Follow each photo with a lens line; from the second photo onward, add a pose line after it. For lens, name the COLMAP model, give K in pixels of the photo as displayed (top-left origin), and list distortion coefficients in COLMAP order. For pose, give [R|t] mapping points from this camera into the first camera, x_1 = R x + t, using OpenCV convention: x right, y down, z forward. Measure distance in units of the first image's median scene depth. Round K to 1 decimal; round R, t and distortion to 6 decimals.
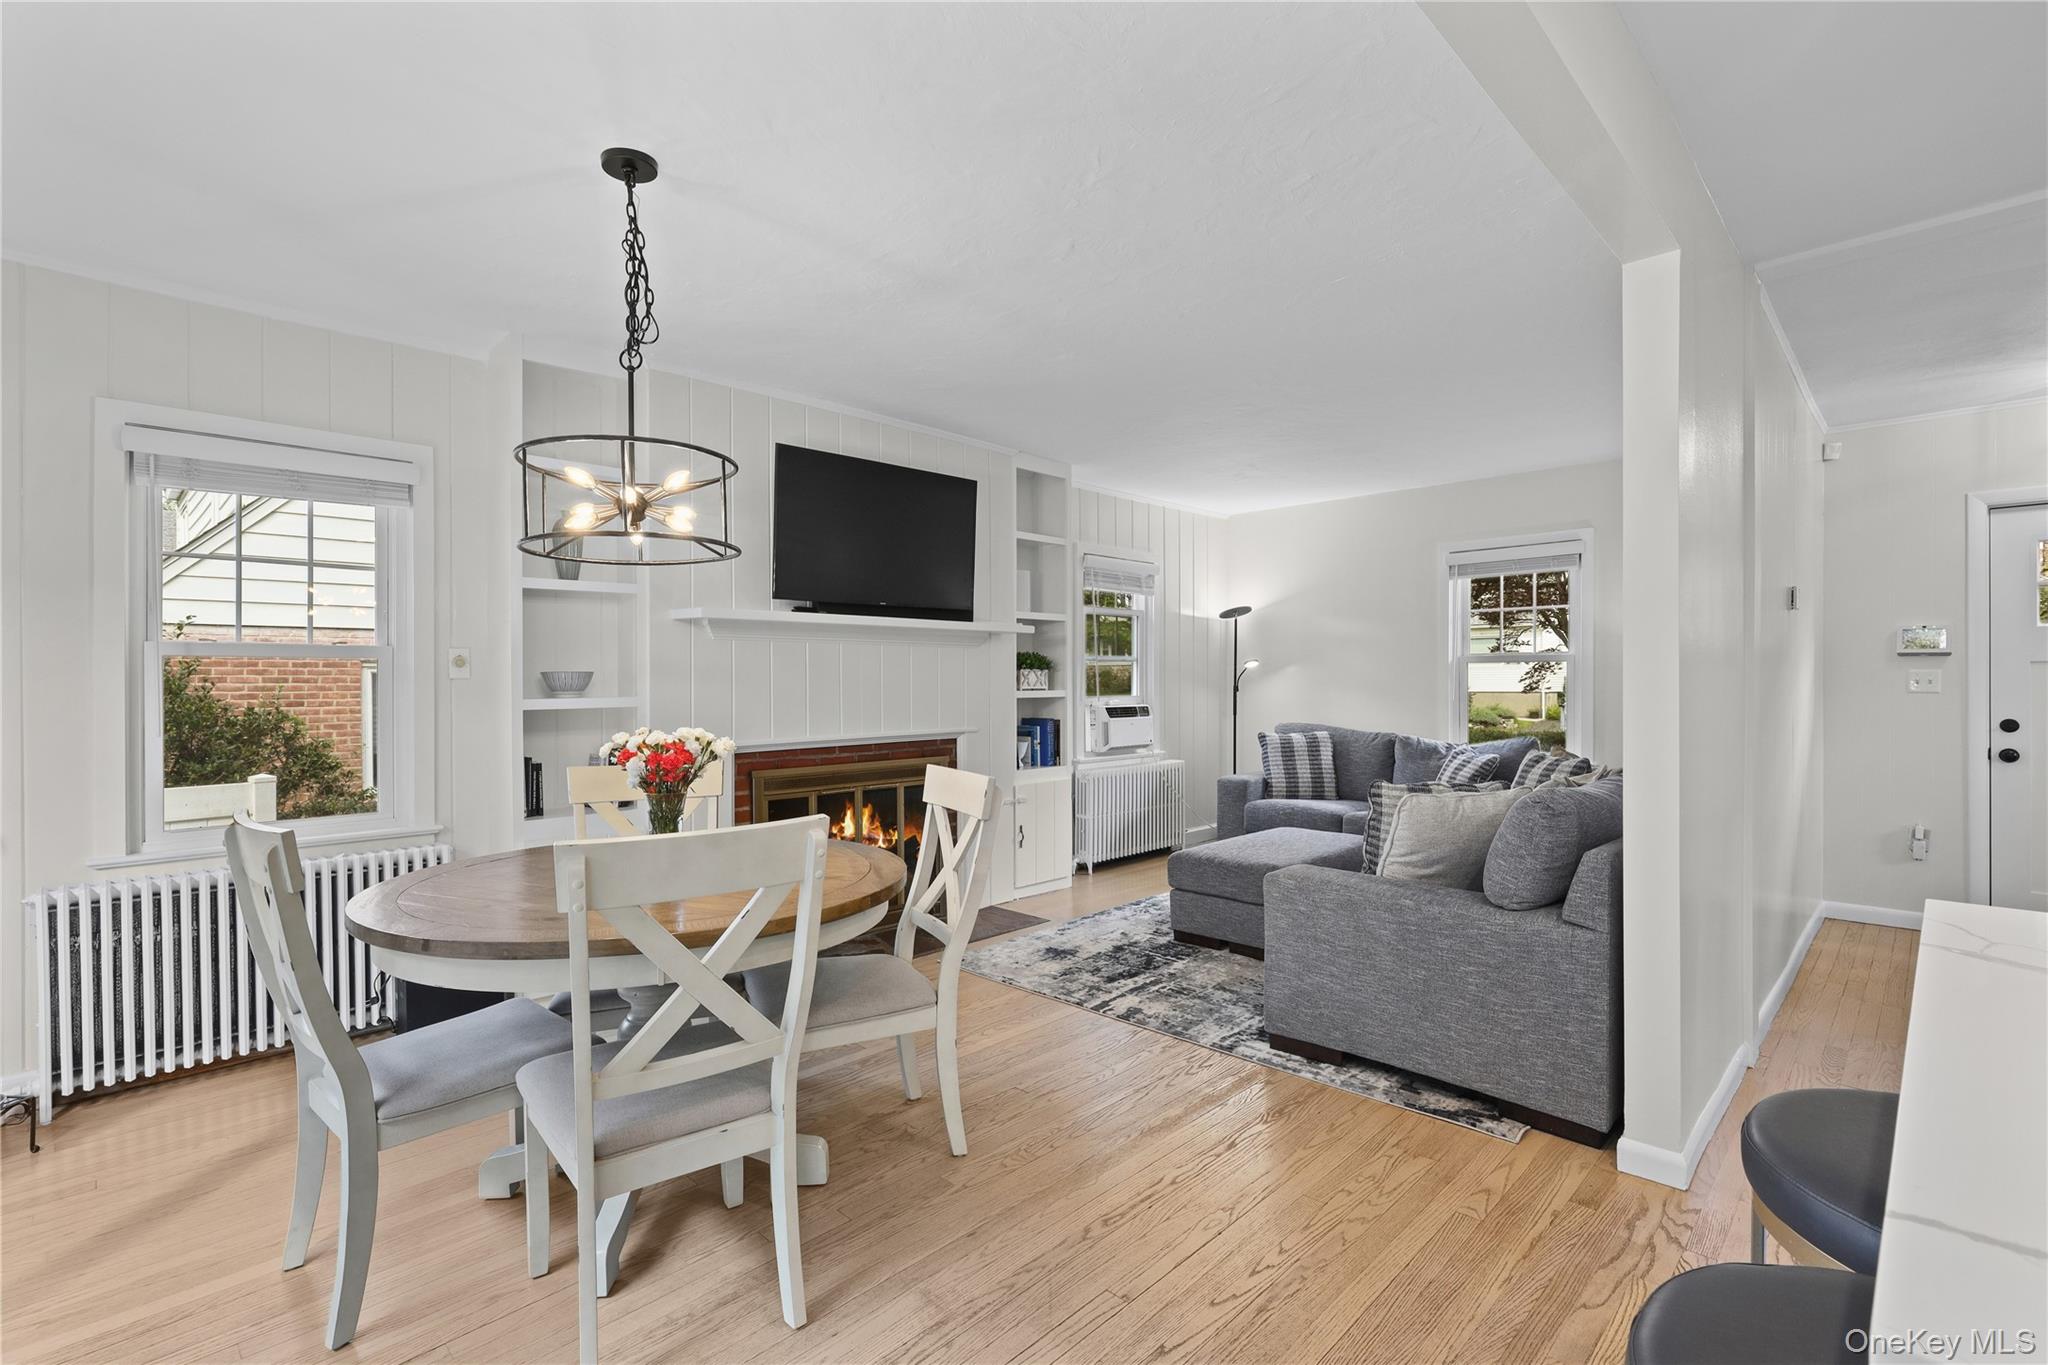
lens RADIAL K [[942.3, 0, 1025.9], [0, 942.3, 685.1], [0, 0, 1]] dist [0.000628, 0.001502]
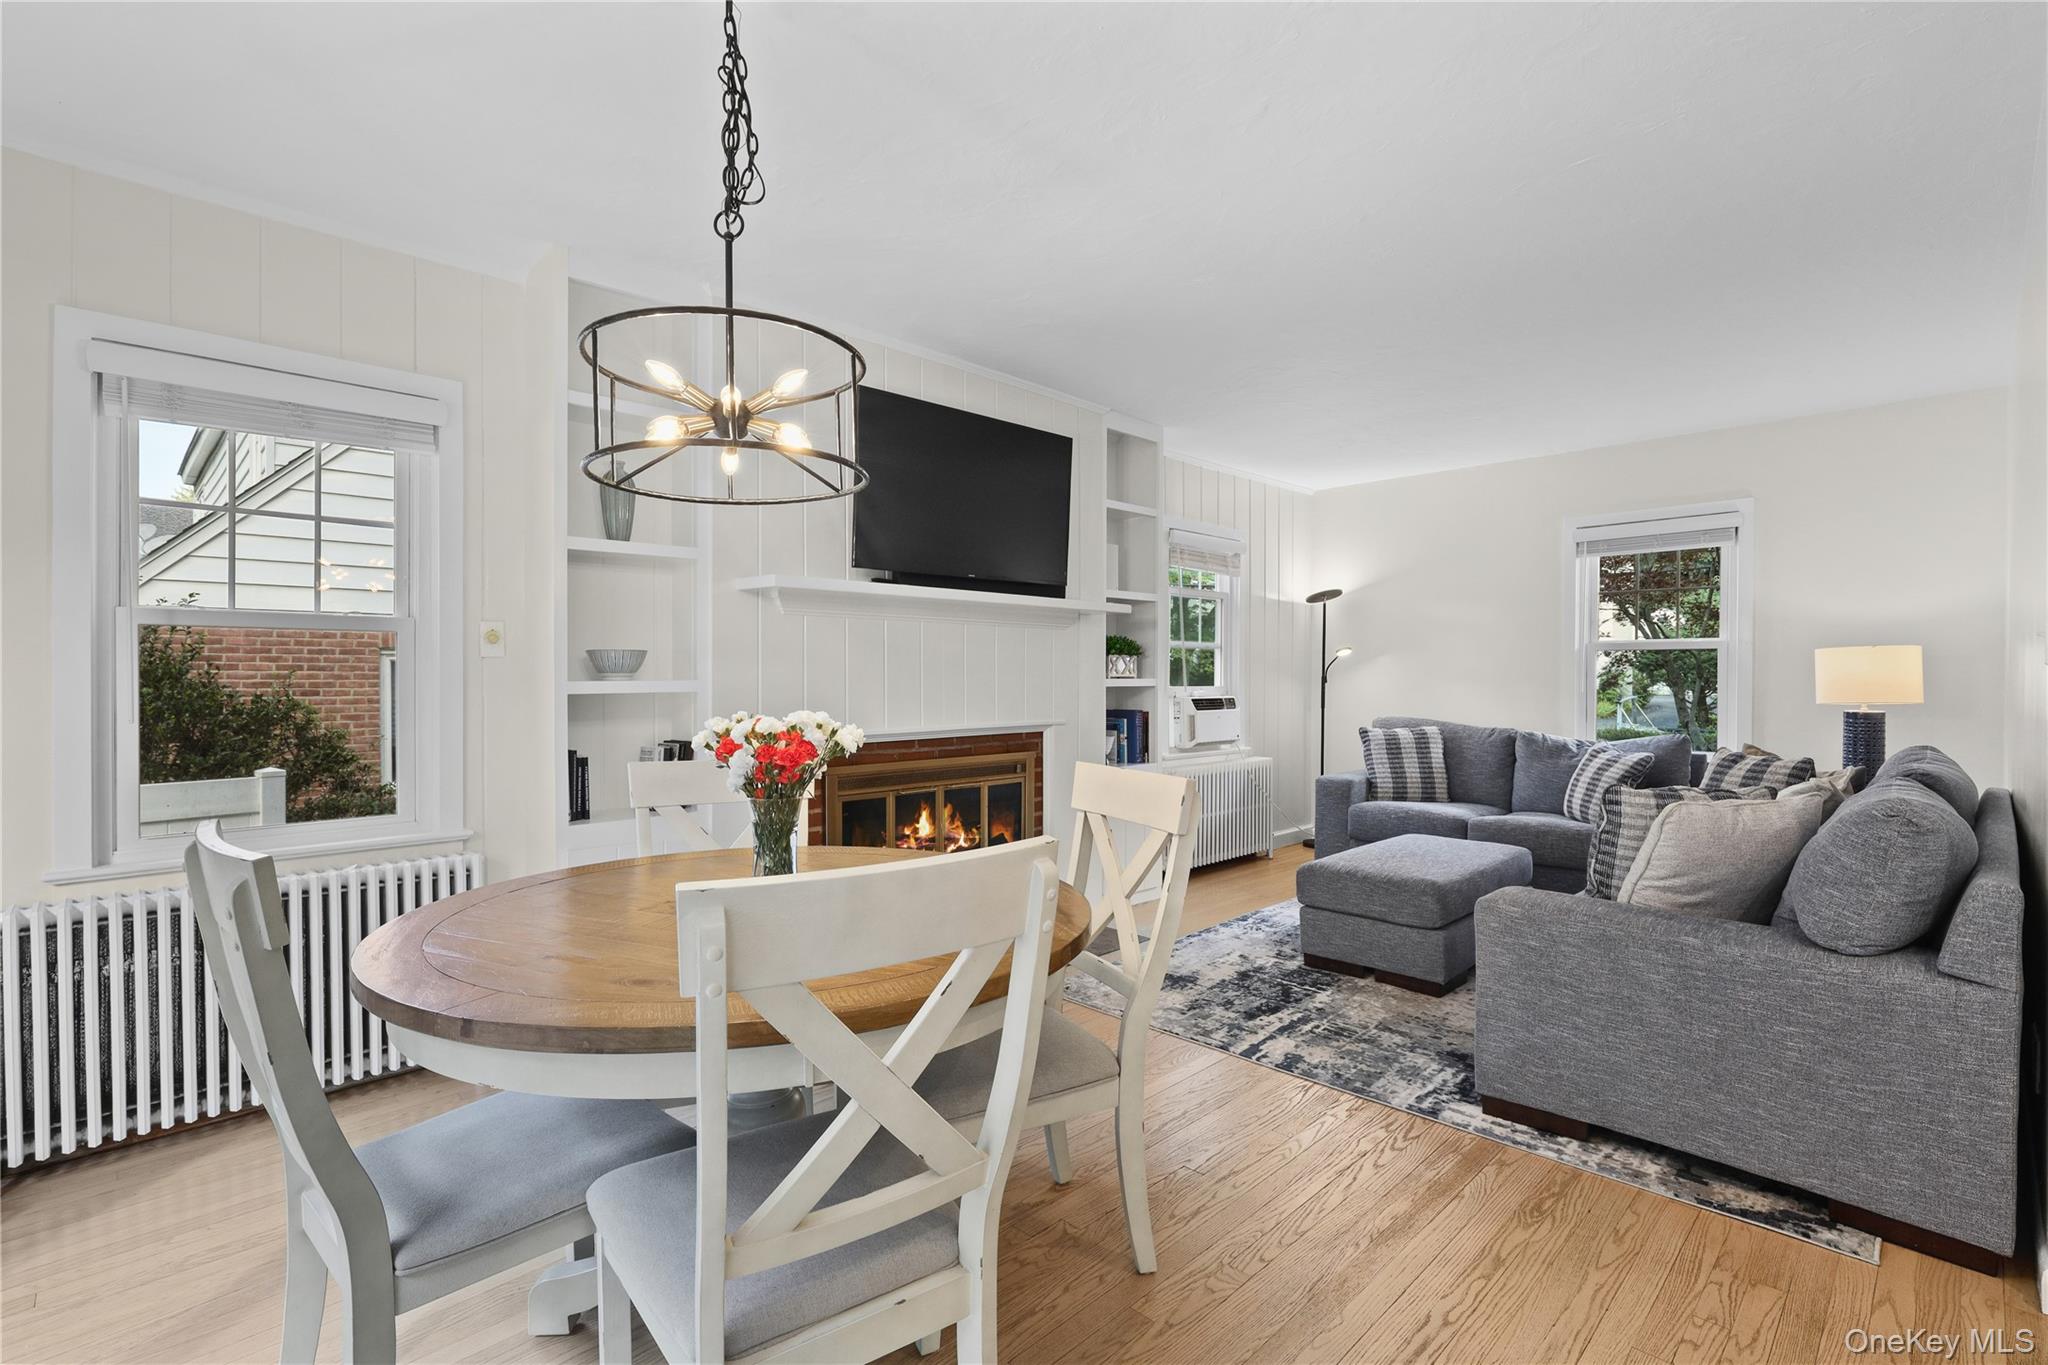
lens RADIAL K [[942.3, 0, 1021.0], [0, 942.3, 682.7], [0, 0, 1]] dist [0.000628, 0.001502]
pose [[0.999844, 0.003964, -0.017211, -0.134724], [-0.003938, 0.999991, 0.001563, 0.016004], [0.017217, -0.001495, 0.999851, 0.195488]]
